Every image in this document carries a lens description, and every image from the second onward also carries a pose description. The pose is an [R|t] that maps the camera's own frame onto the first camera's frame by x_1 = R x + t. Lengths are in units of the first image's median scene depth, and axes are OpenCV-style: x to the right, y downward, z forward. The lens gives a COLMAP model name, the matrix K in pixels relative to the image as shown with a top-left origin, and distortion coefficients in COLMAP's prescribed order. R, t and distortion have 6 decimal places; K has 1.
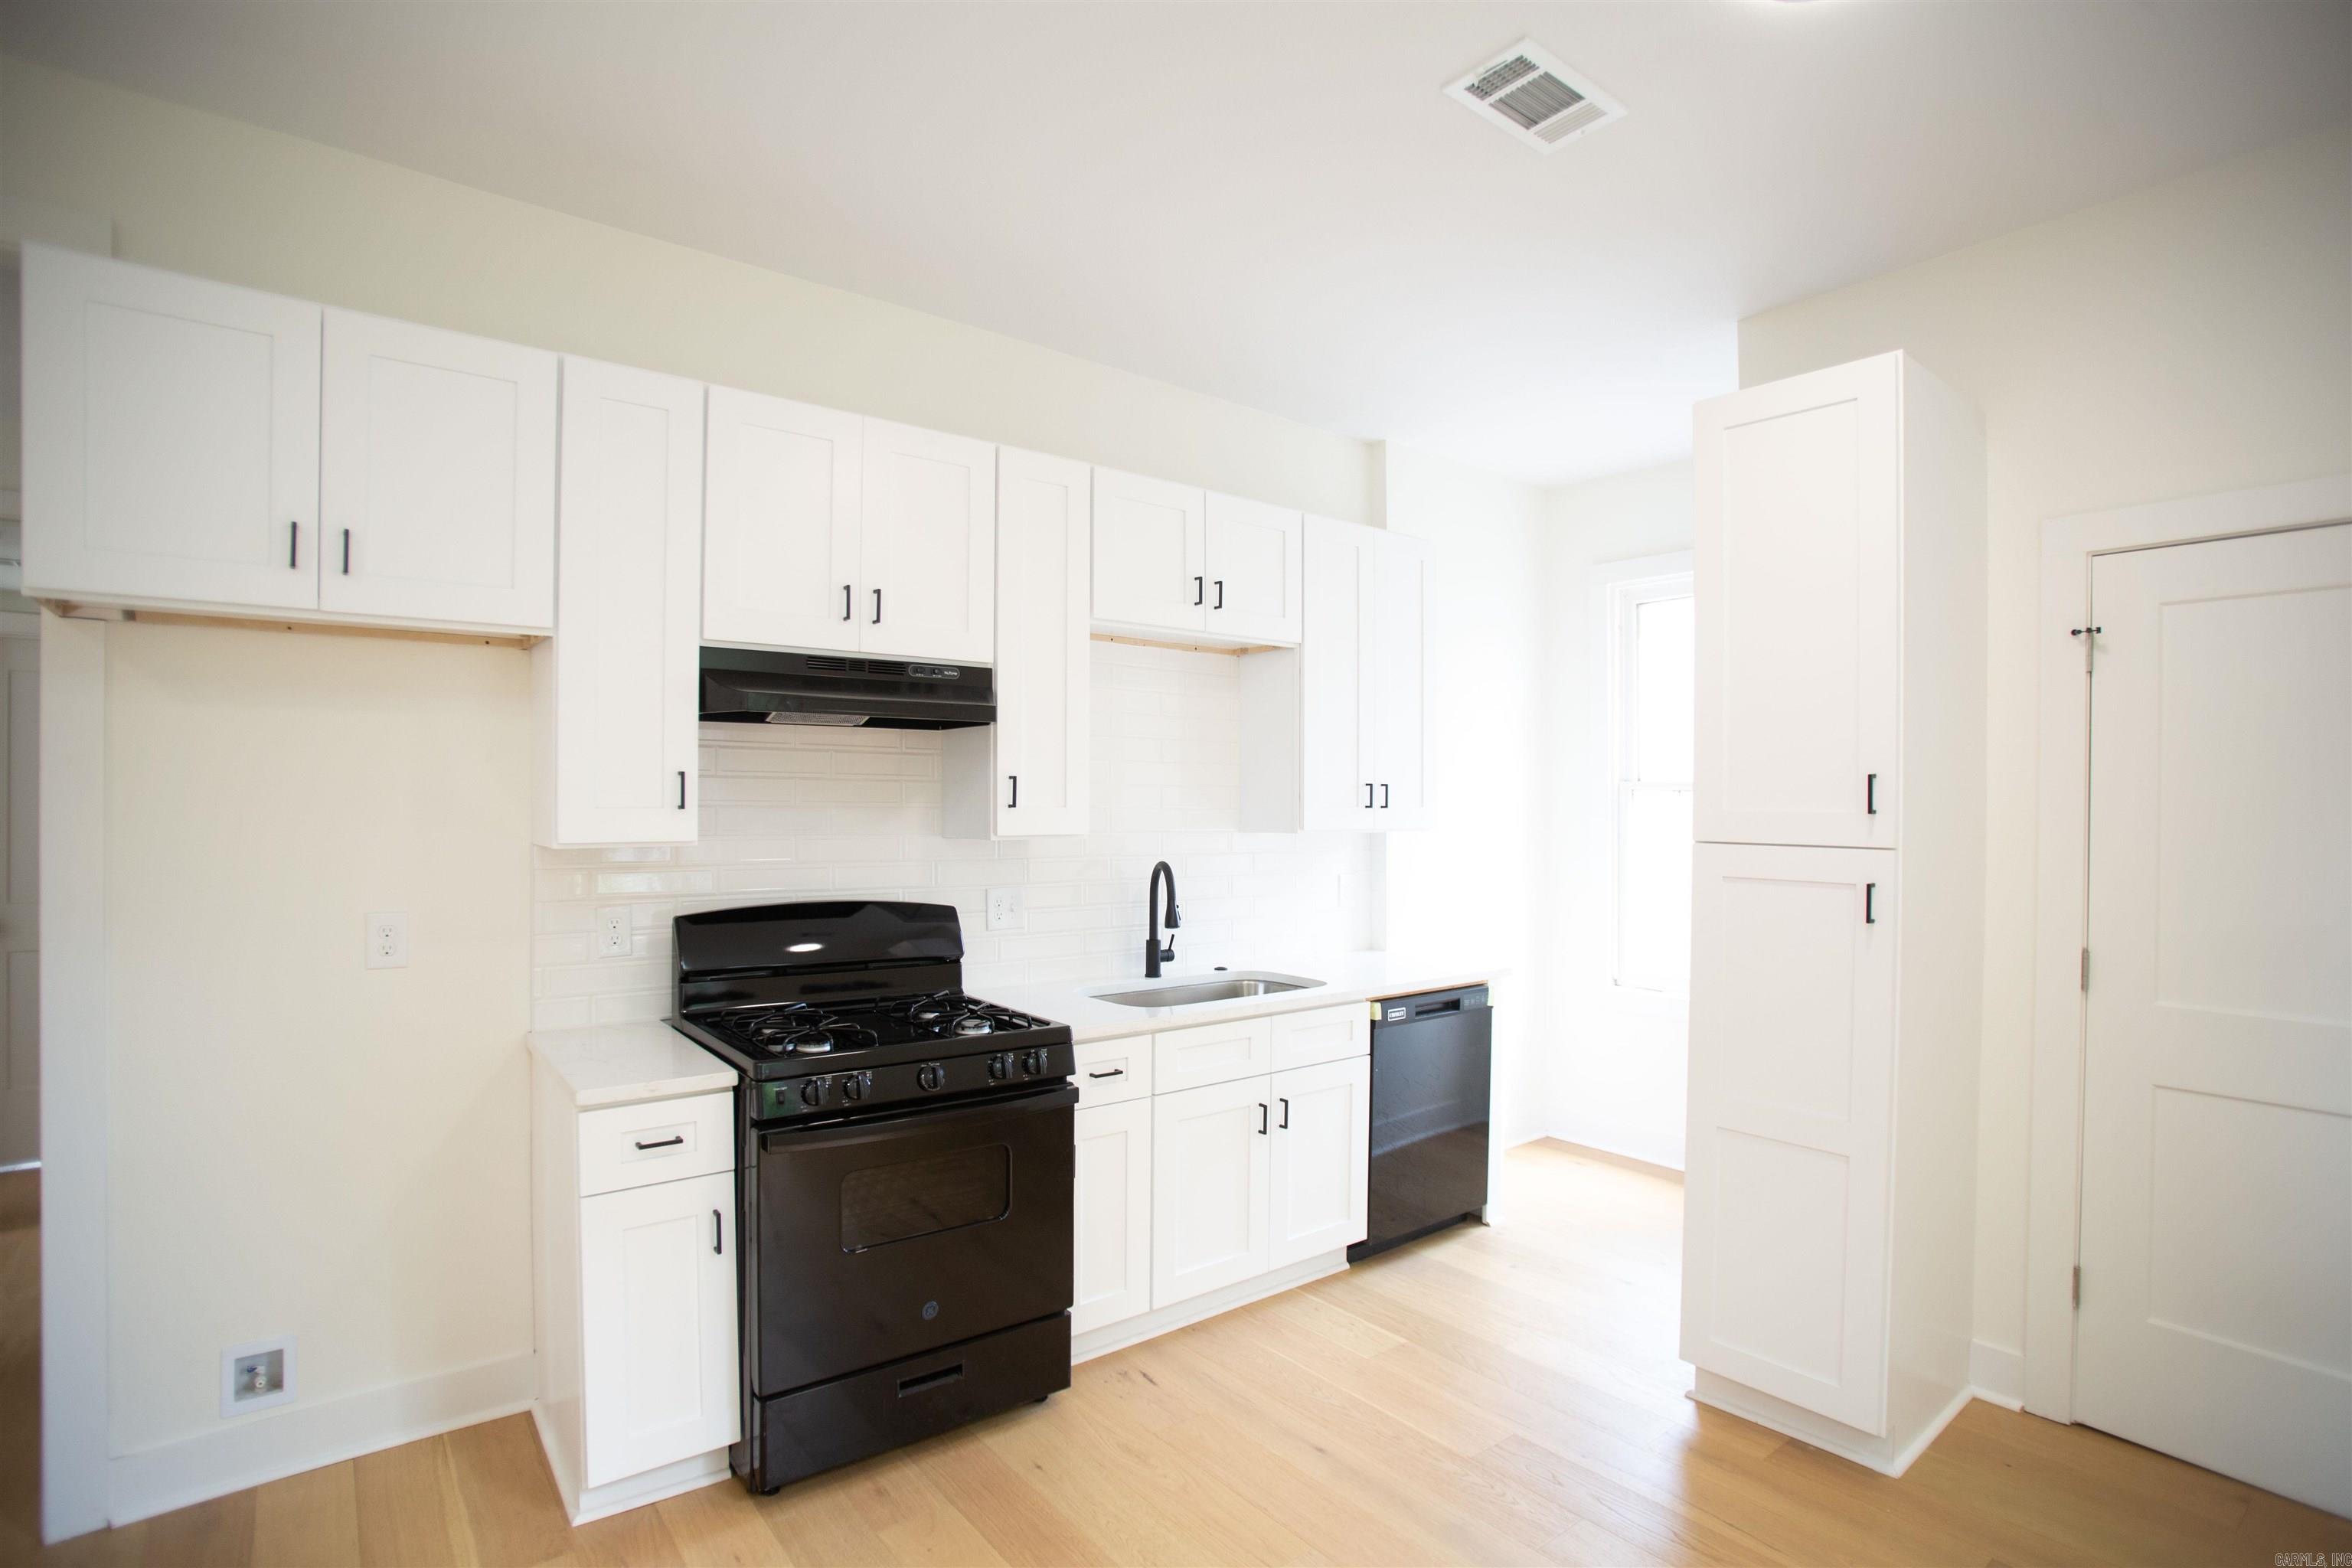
lens RADIAL K [[1150.2, 0, 1174.7], [0, 1150.2, 804.4], [0, 0, 1]] dist [-0.082331, 0.034974]
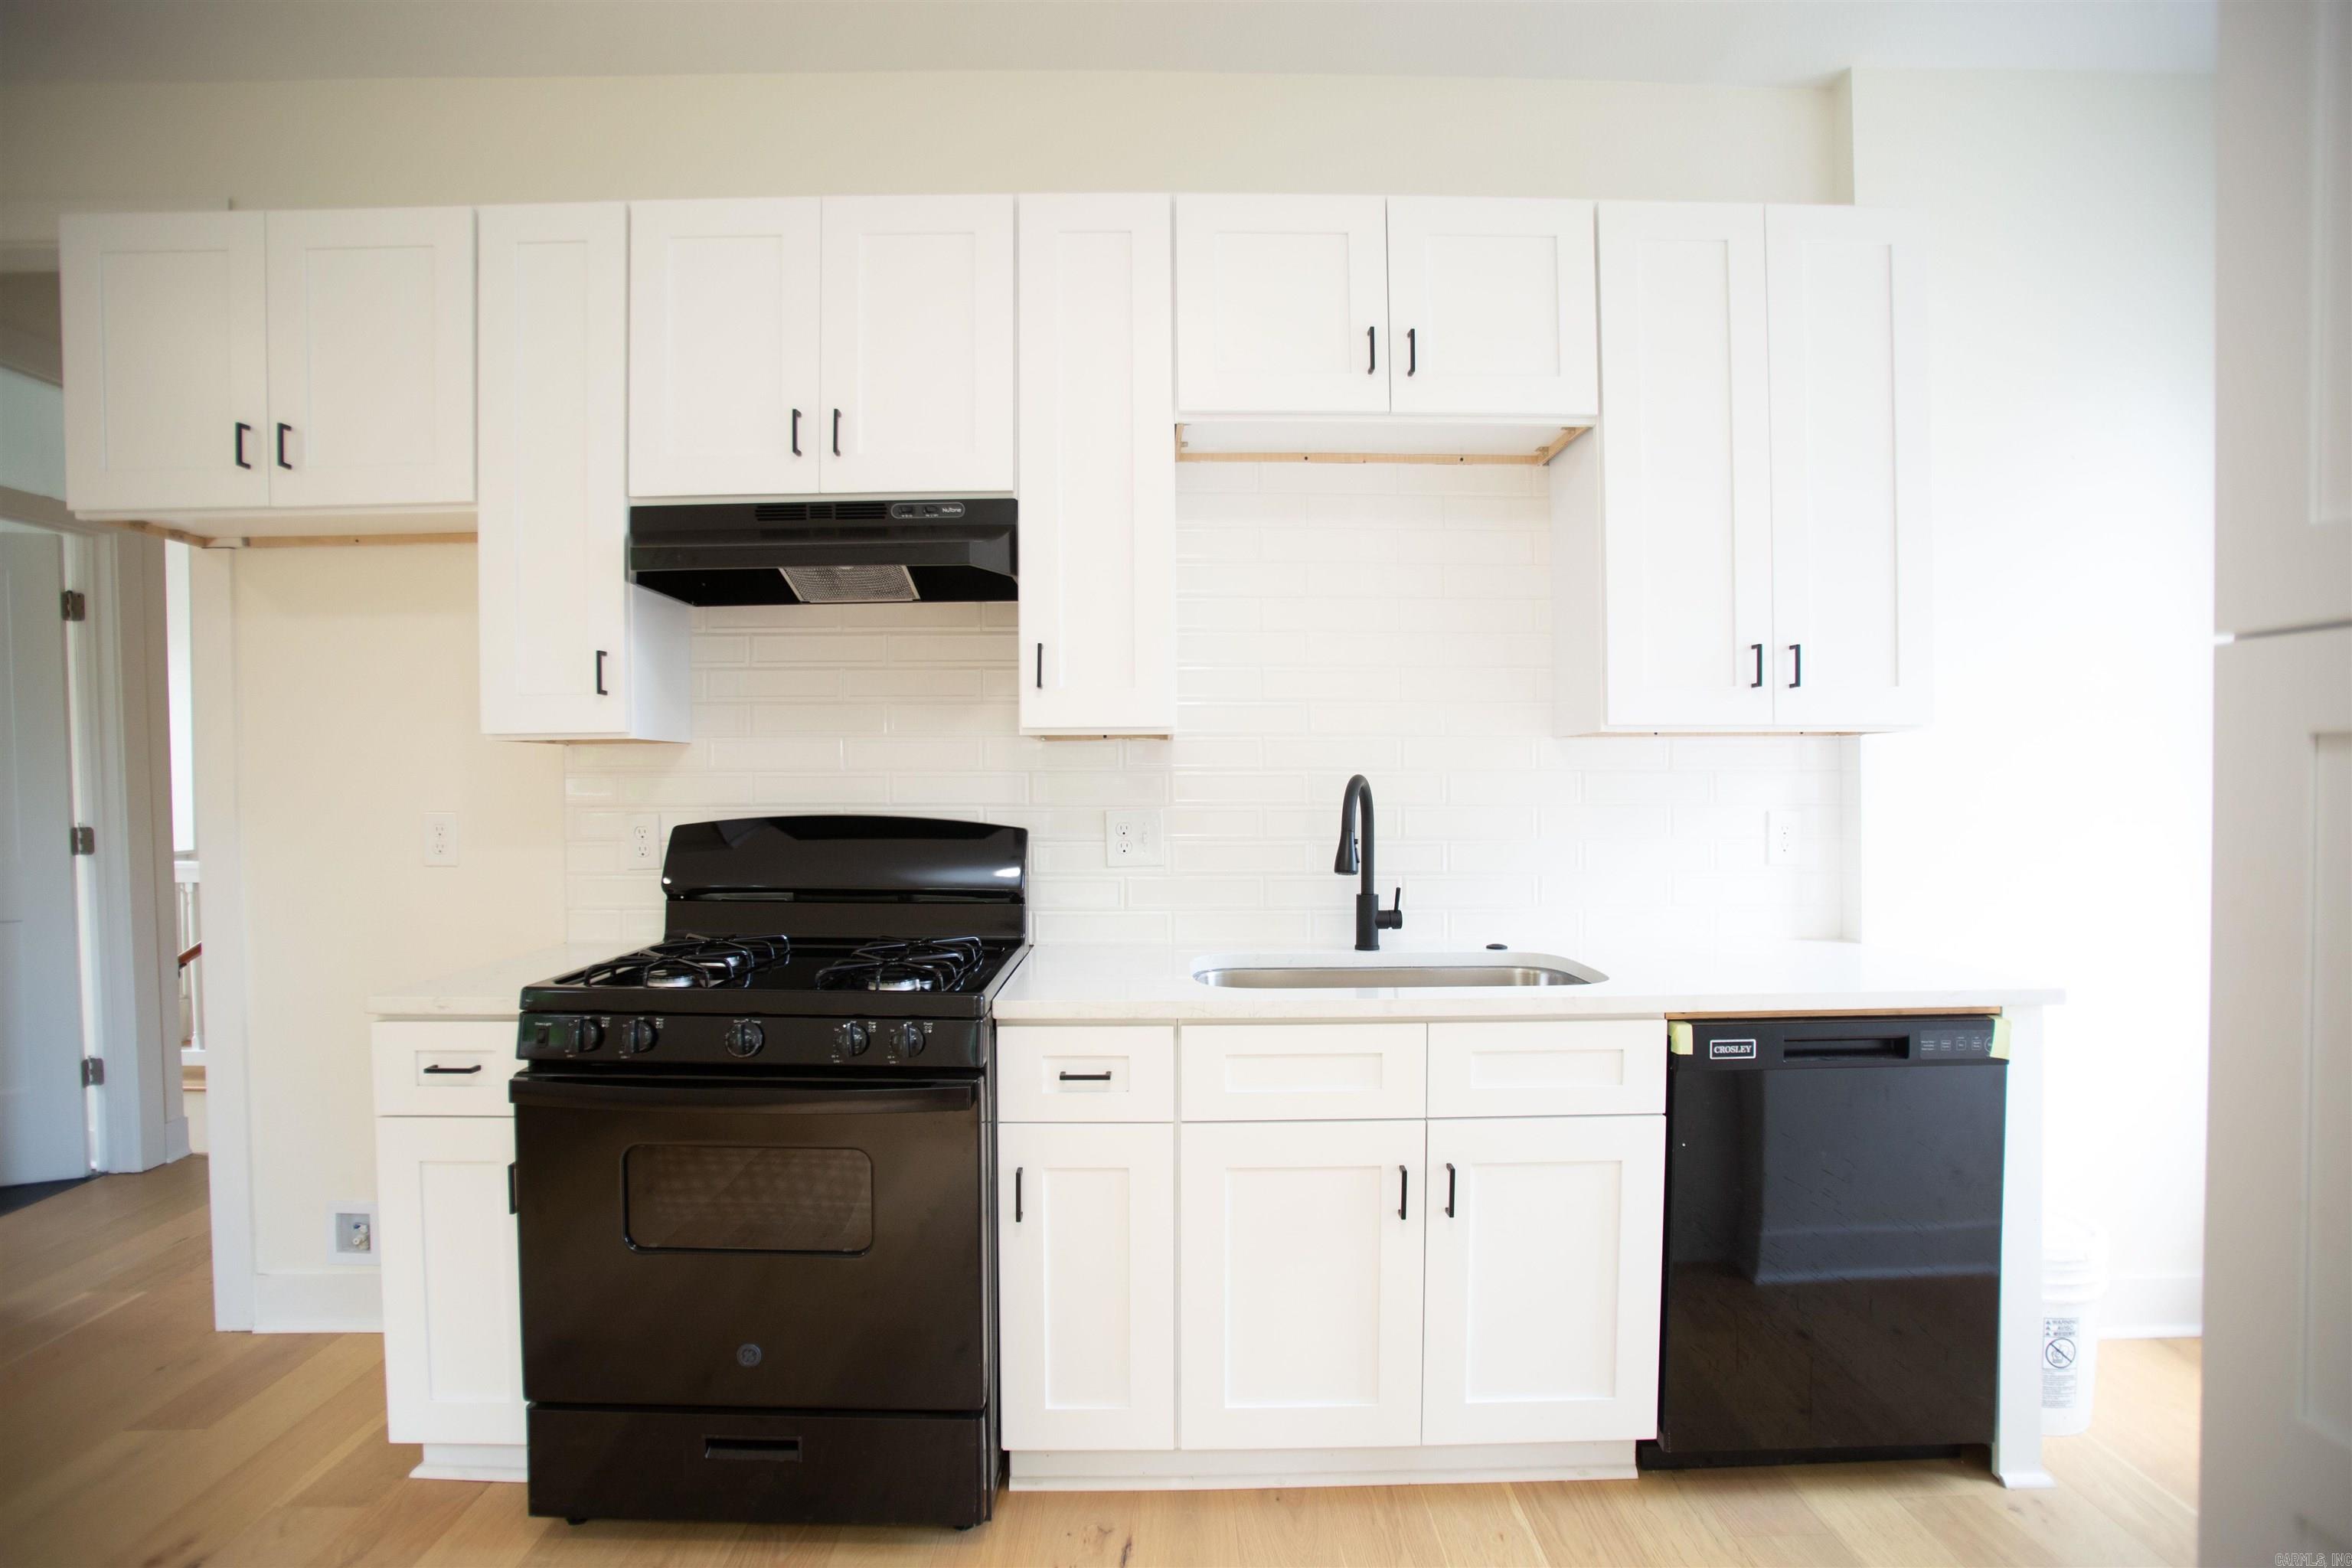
lens RADIAL K [[1150.2, 0, 1174.7], [0, 1150.2, 804.4], [0, 0, 1]] dist [-0.082331, 0.034974]
pose [[0.792729, 0.000200, -0.609574, 0.369165], [0.008967, 0.999888, 0.011989, 0.068896], [0.609508, -0.014970, 0.792639, 0.491916]]
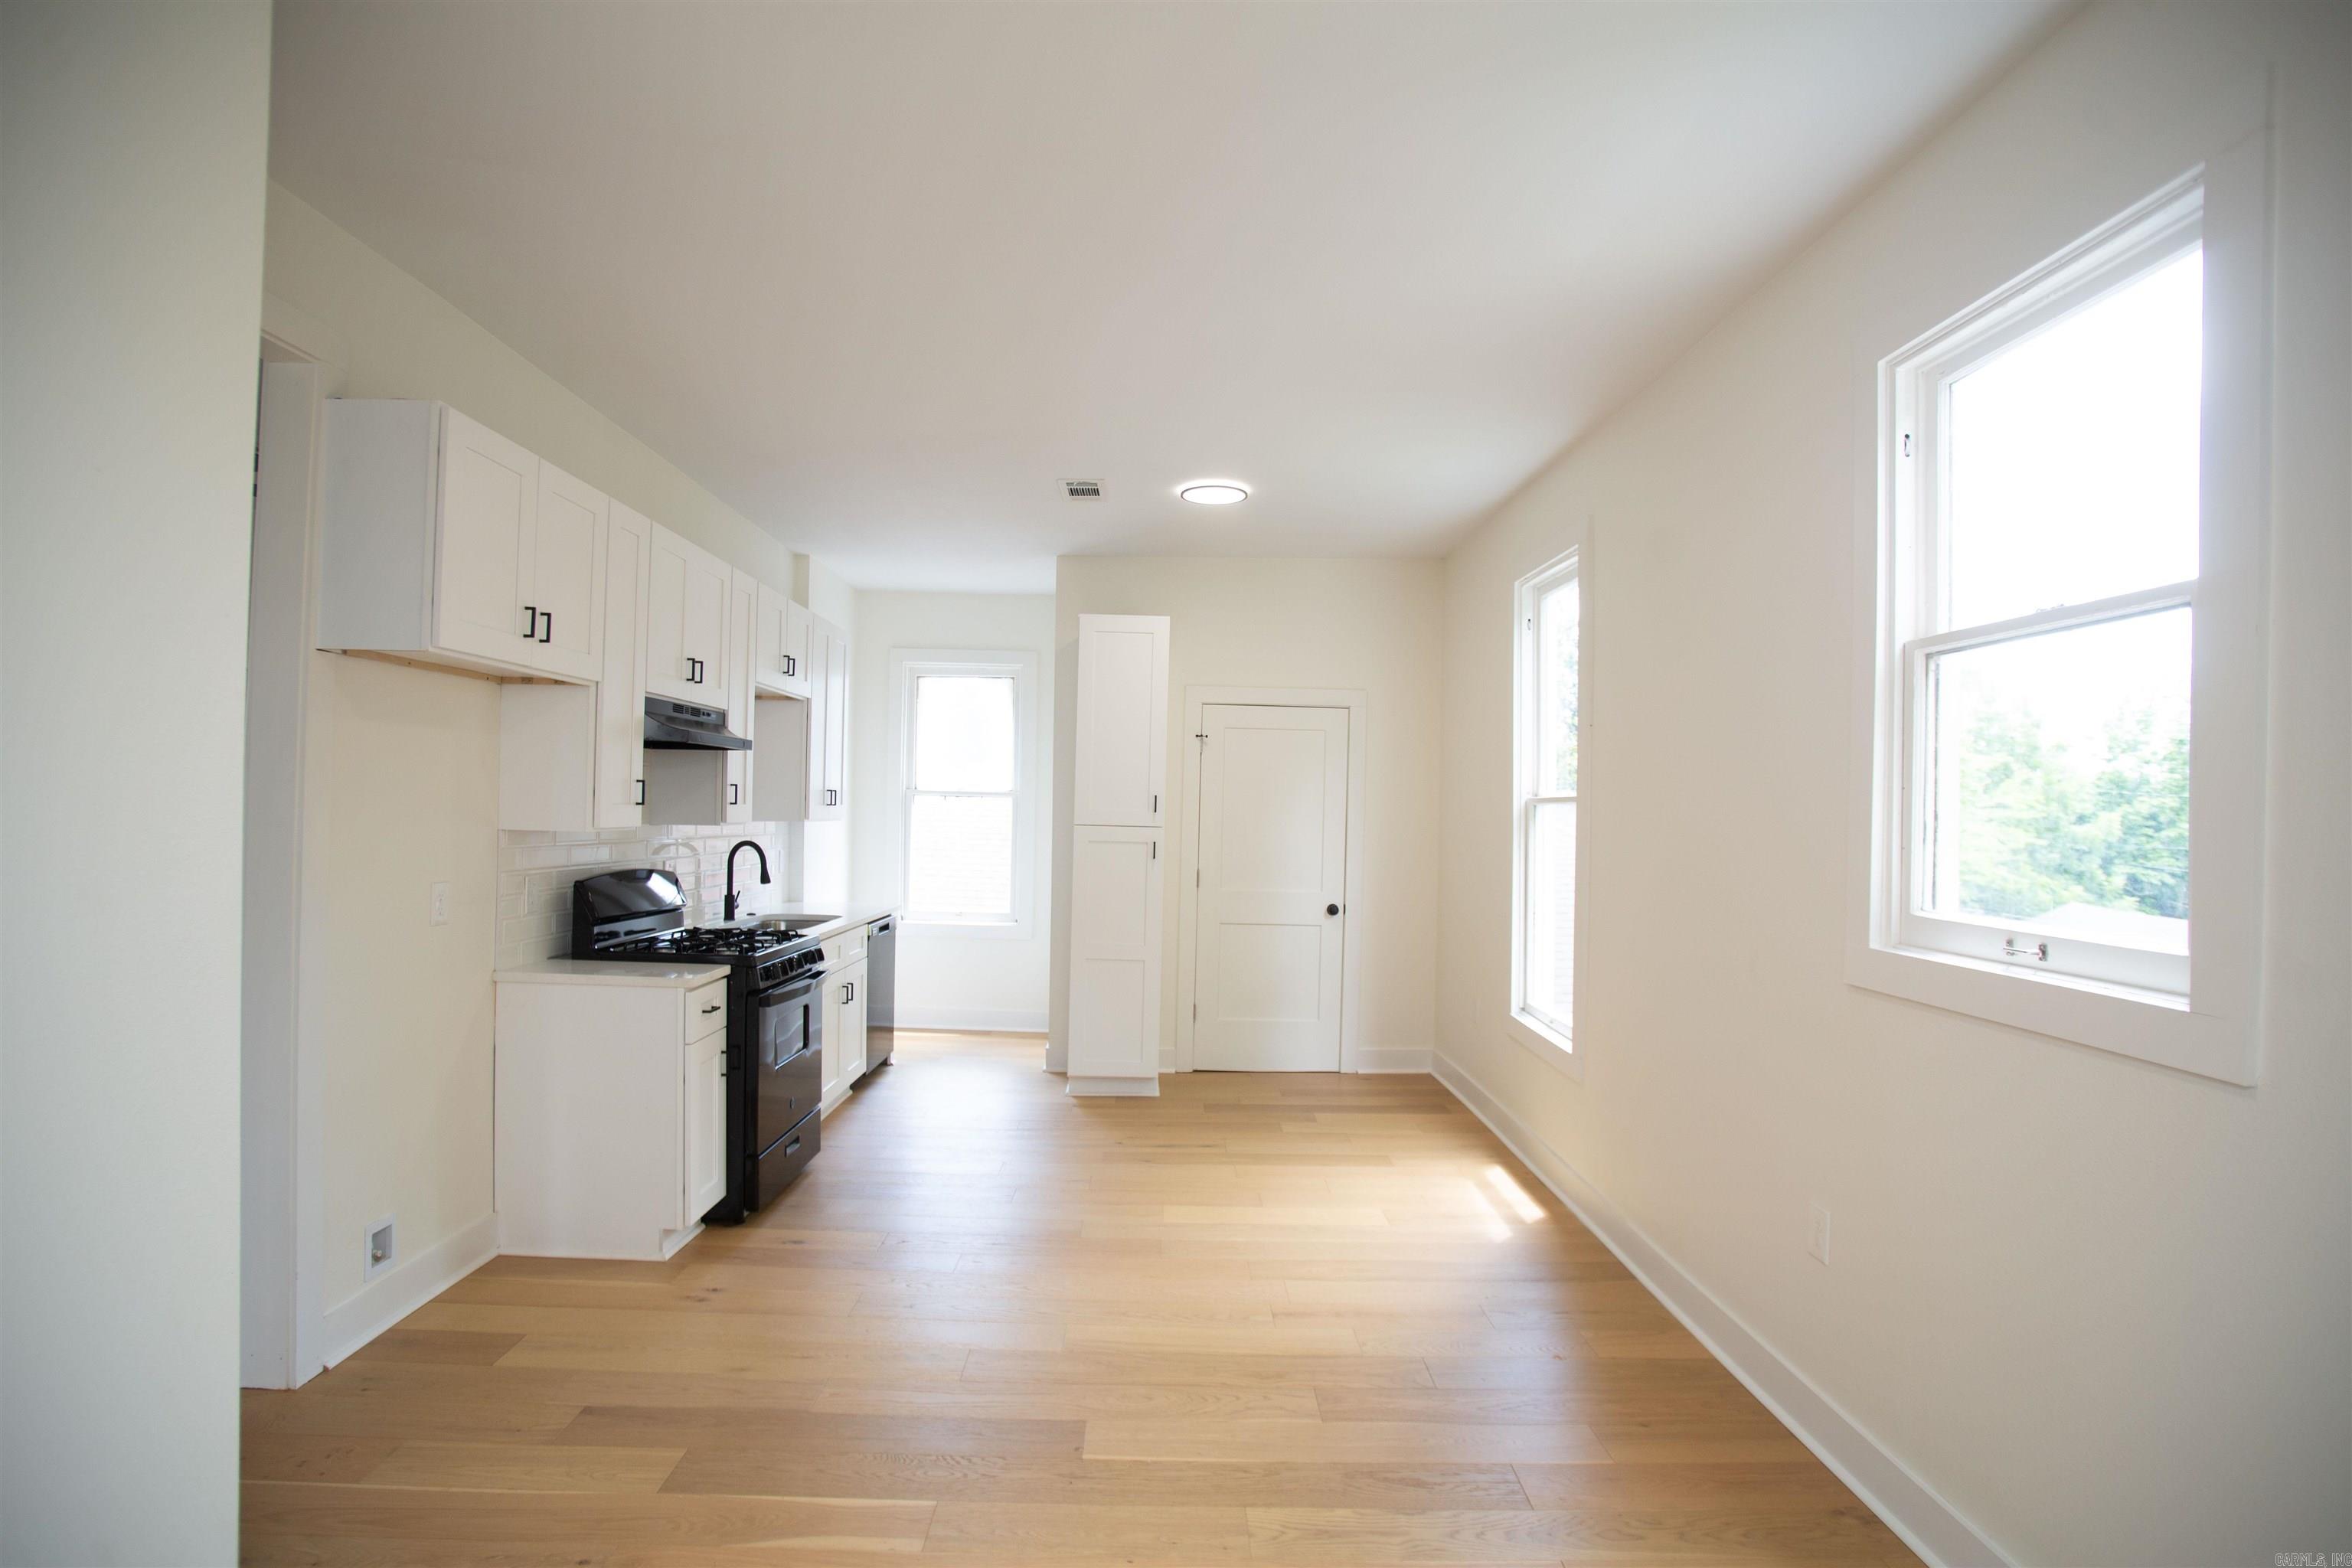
lens RADIAL K [[1172.7, 0, 1171.5], [0, 1172.7, 803.1], [0, 0, 1]] dist [-0.082908, 0.042453]
pose [[0.602198, 0.011283, 0.798267, -1.052132], [-0.015180, 0.999881, -0.002681, -0.004170], [-0.798203, -0.010503, 0.602298, -0.408525]]
